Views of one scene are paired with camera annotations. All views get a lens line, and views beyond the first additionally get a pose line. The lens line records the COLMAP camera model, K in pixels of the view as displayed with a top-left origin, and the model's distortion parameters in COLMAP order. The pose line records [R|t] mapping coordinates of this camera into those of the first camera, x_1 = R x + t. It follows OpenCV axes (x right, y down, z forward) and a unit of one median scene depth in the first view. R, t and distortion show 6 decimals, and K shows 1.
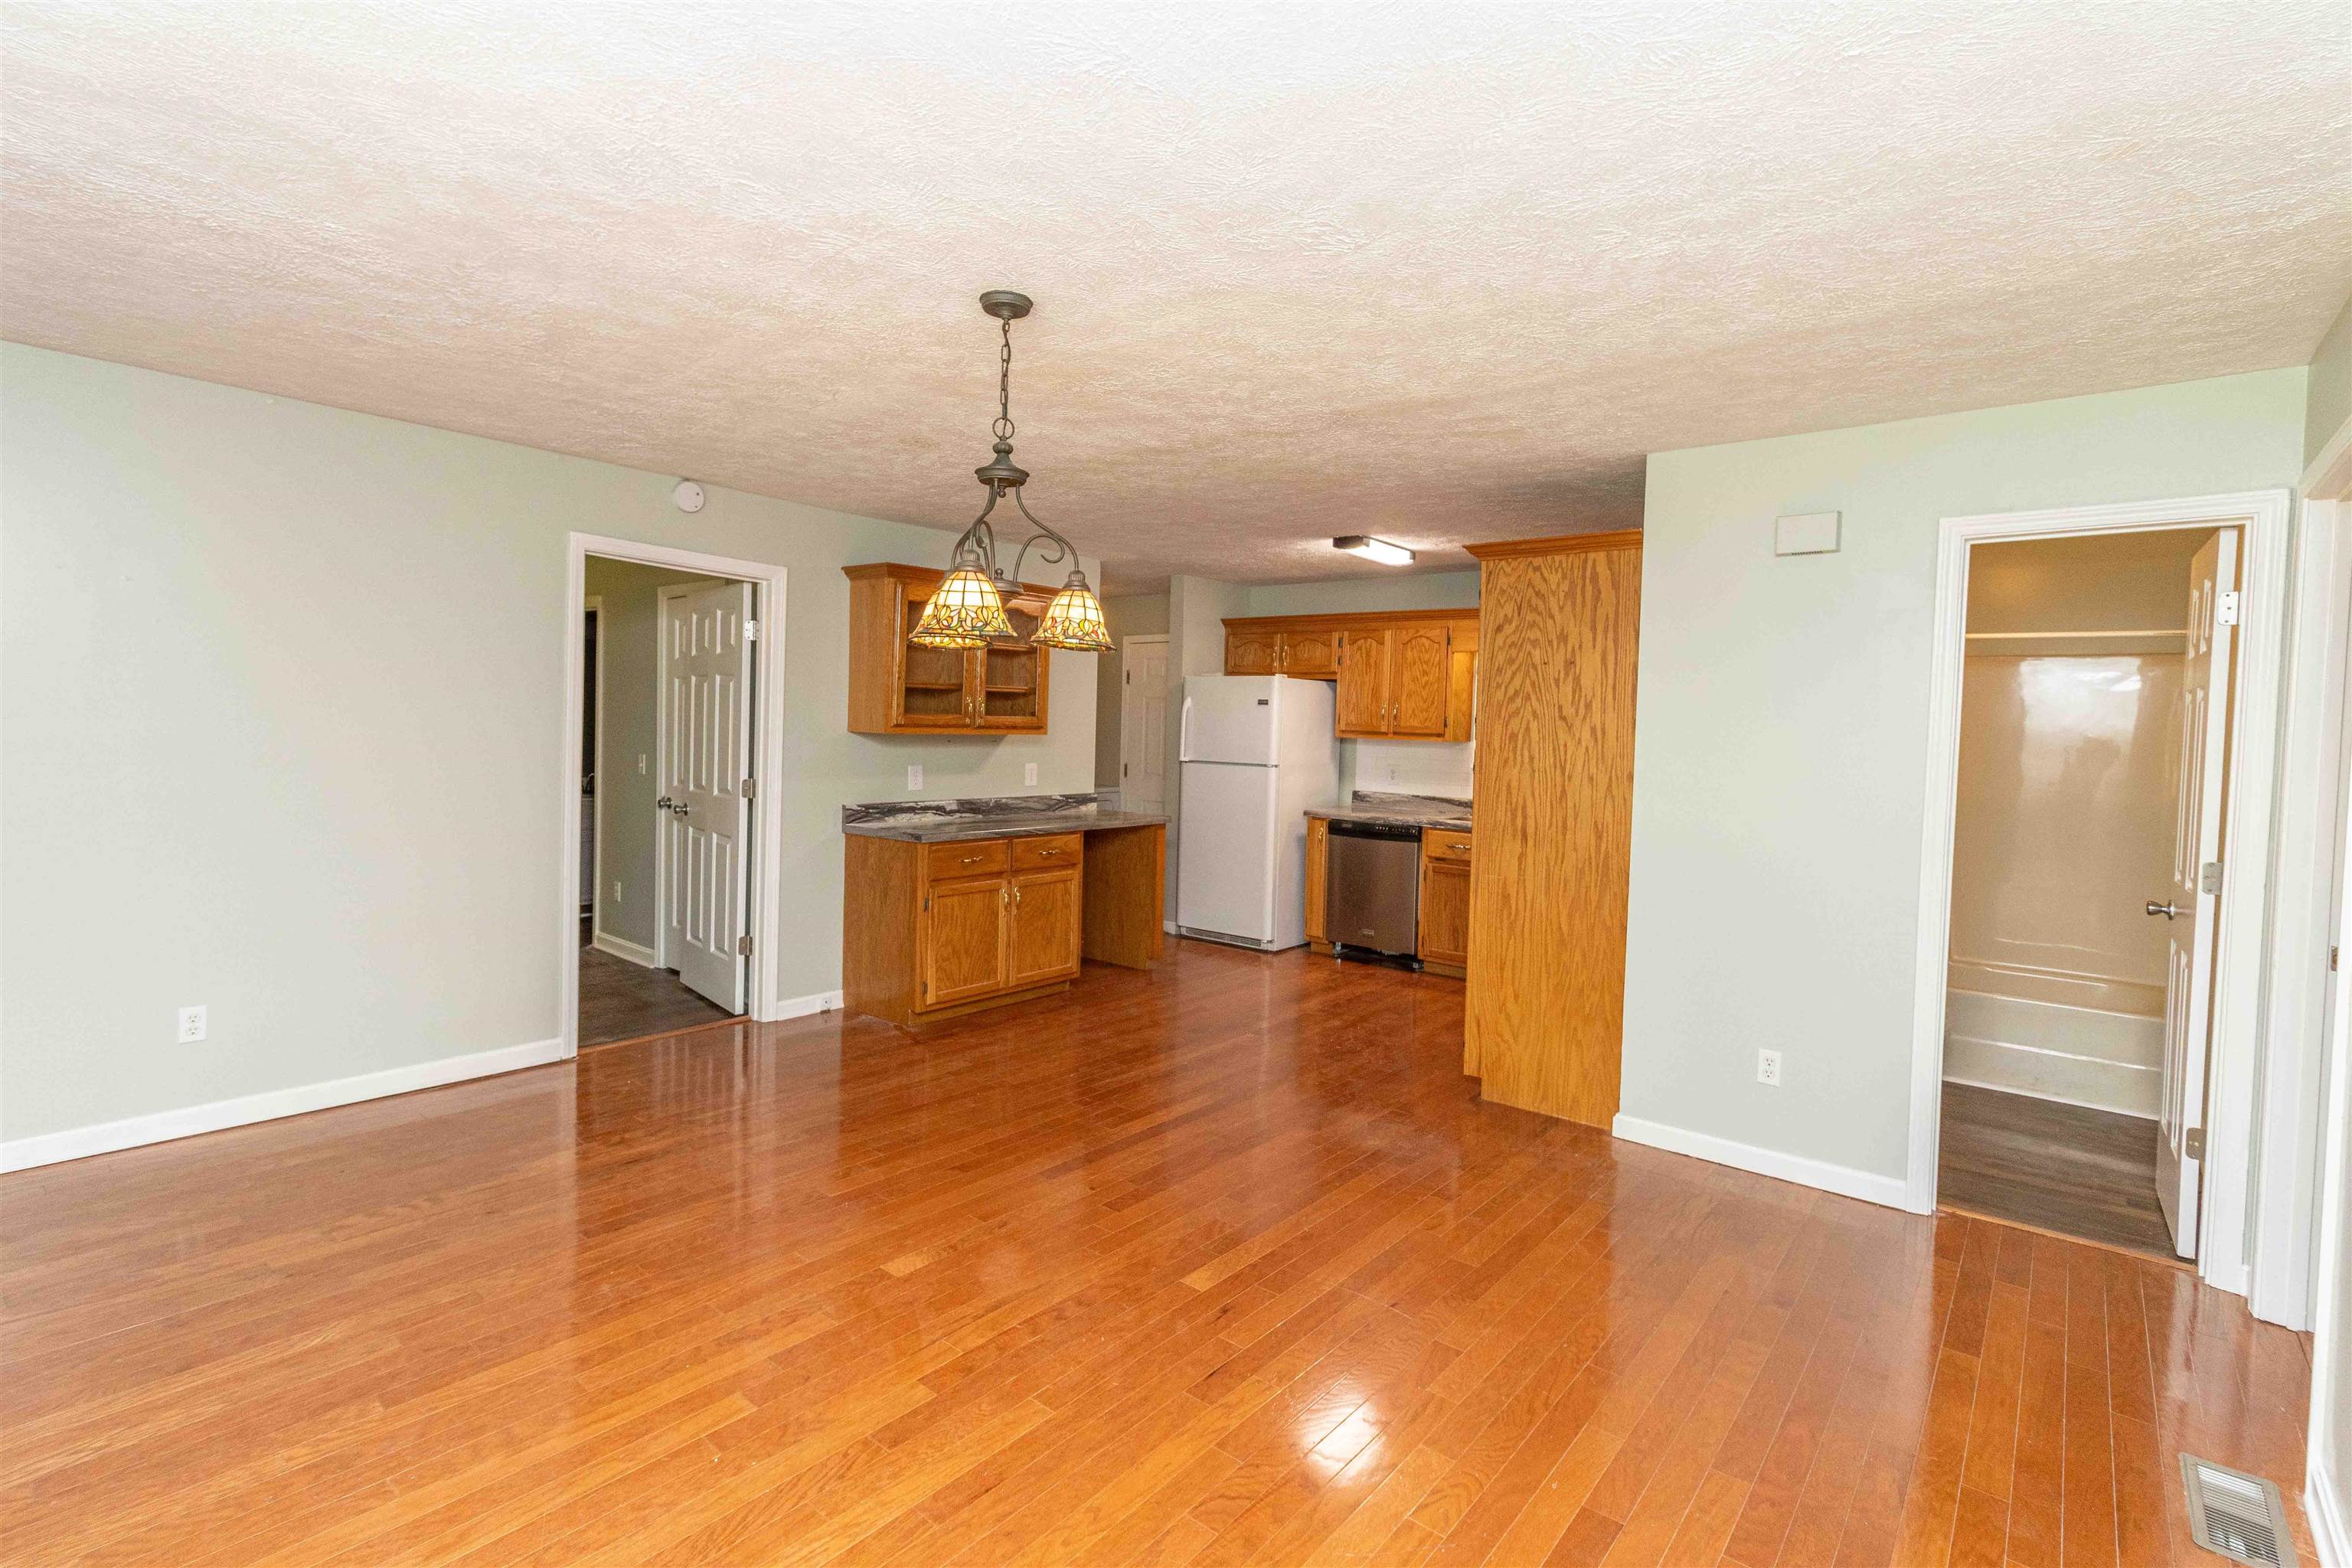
lens RADIAL K [[1080.9, 0, 1168.5], [0, 1080.9, 757.4], [0, 0, 1]] dist [0.000668, 0.000440]
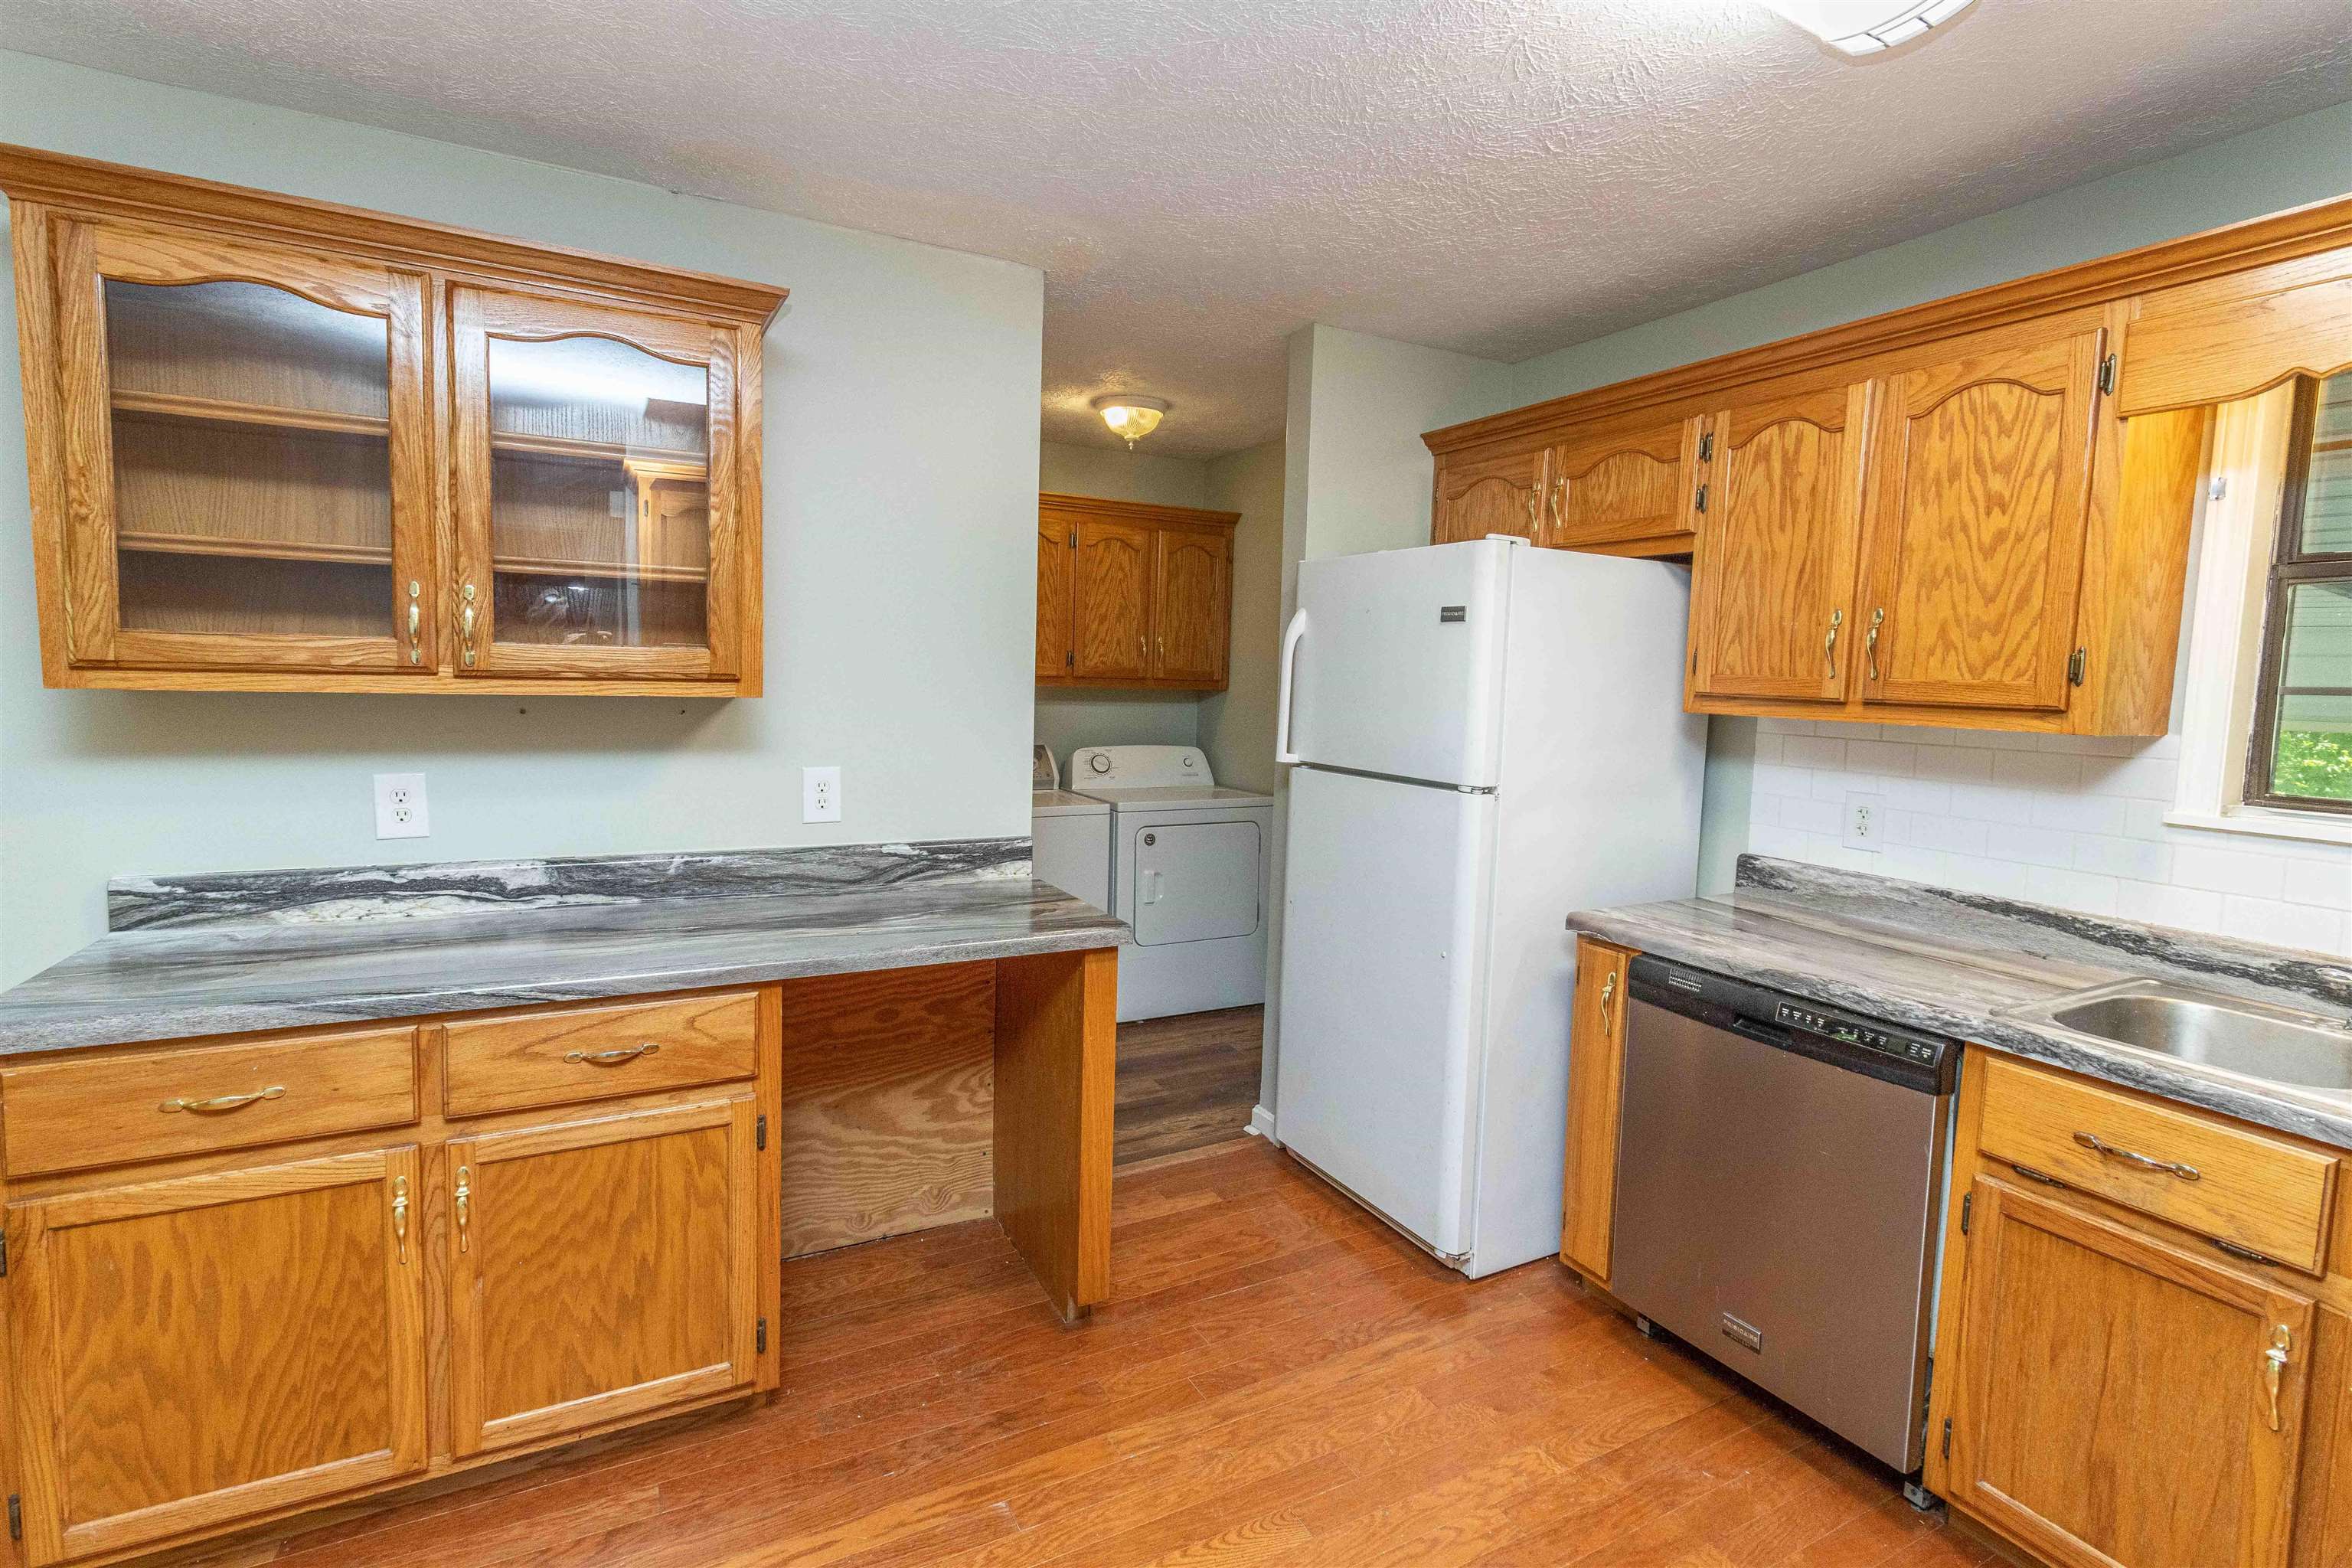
lens RADIAL K [[1080.9, 0, 1168.5], [0, 1080.9, 757.4], [0, 0, 1]] dist [0.000668, 0.000440]
pose [[0.923924, 0.031355, -0.381289, 0.140020], [-0.017379, 0.999047, 0.040043, -0.015522], [0.382181, -0.030371, 0.923588, 0.624112]]
